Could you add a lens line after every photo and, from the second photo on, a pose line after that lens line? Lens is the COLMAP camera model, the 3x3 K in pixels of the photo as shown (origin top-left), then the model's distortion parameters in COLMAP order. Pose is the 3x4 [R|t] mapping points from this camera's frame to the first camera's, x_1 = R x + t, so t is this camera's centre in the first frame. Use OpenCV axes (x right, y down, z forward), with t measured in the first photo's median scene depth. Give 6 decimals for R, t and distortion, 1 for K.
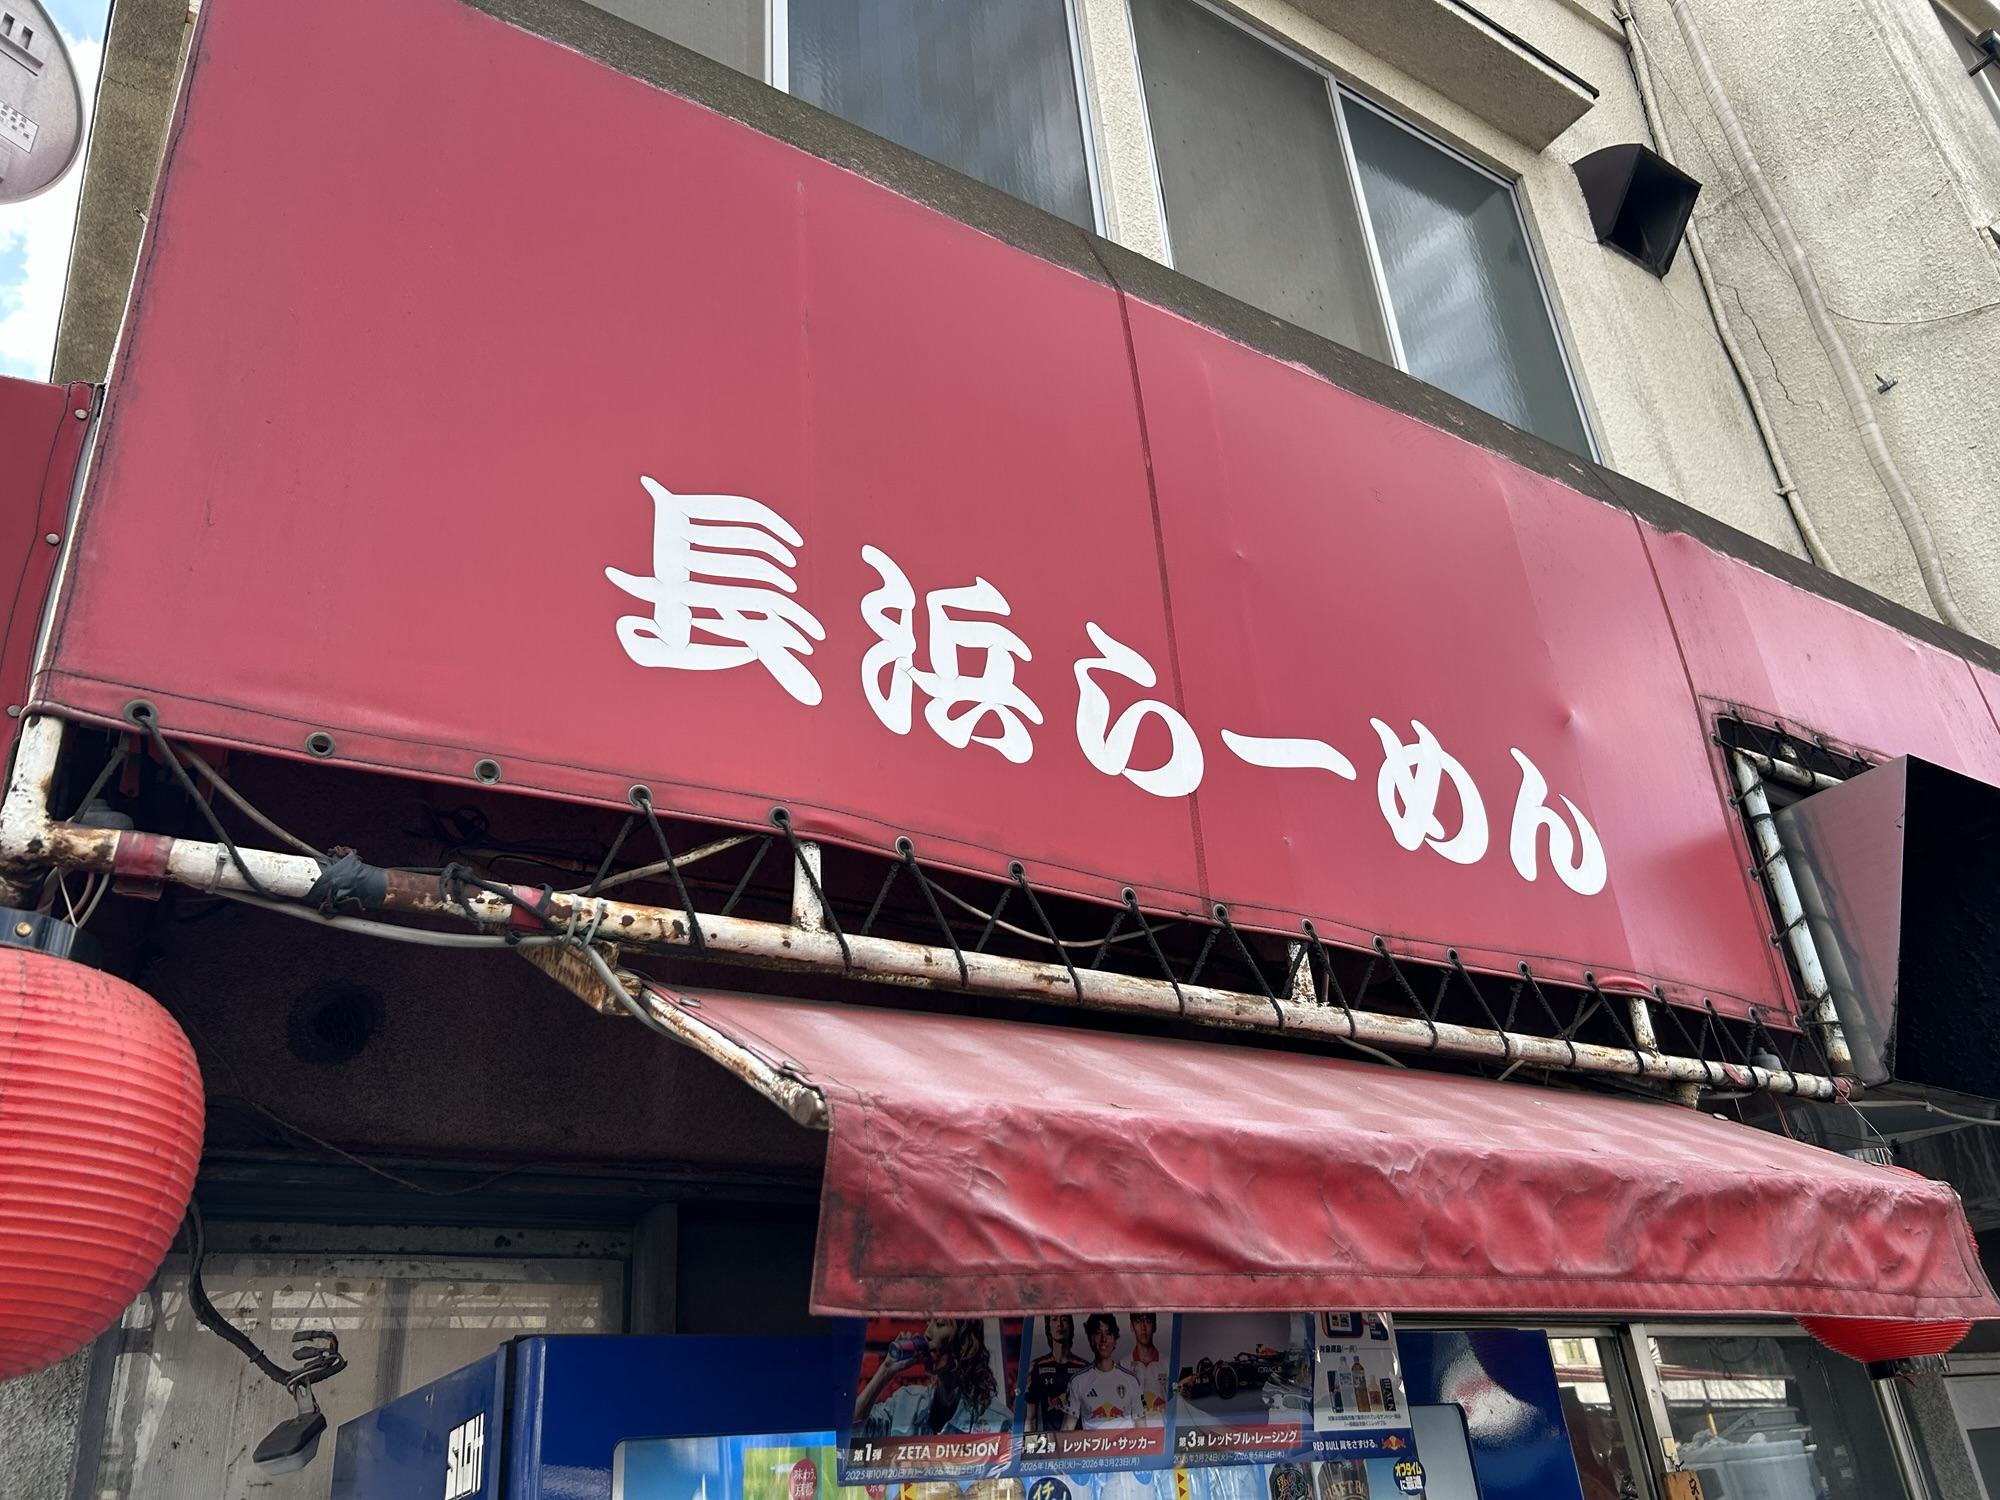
lens RADIAL K [[1511.4, 0, 999.4], [0, 1511.4, 745.5], [0, 0, 1]] dist [0.015583, -0.030917]
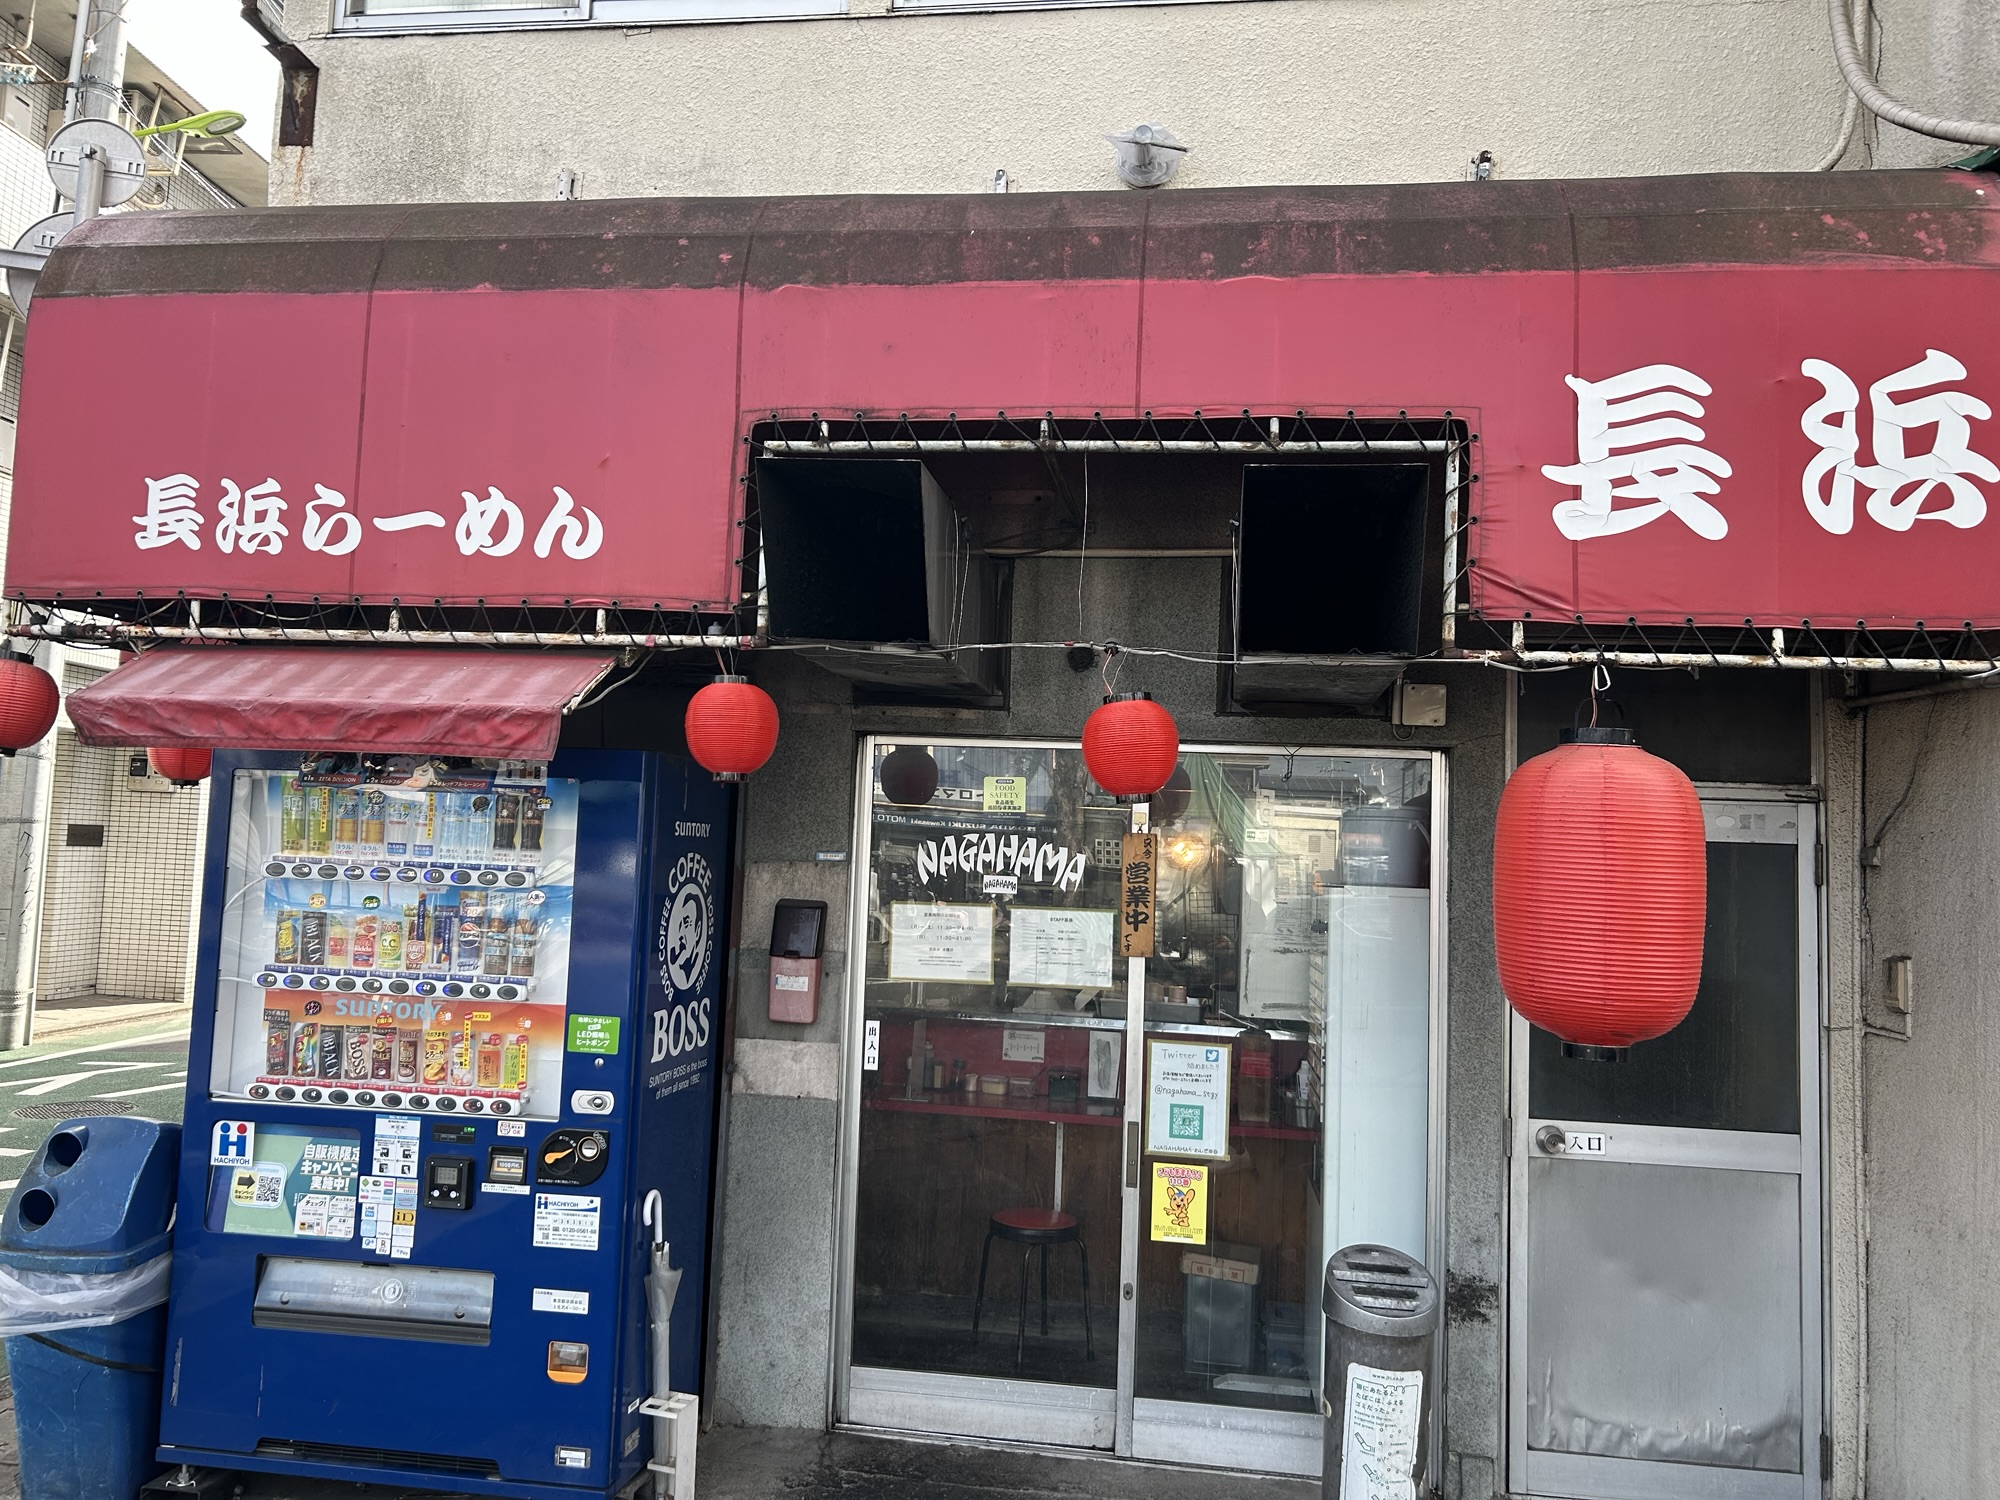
lens RADIAL K [[1511.4, 0, 1000.1], [0, 1511.4, 755.3], [0, 0, 1]] dist [0.015583, -0.030917]
pose [[0.762015, 0.056333, -0.645104, 2.737546], [0.215125, 0.917608, 0.334241, -0.281443], [0.610781, -0.393475, 0.687113, -0.225431]]
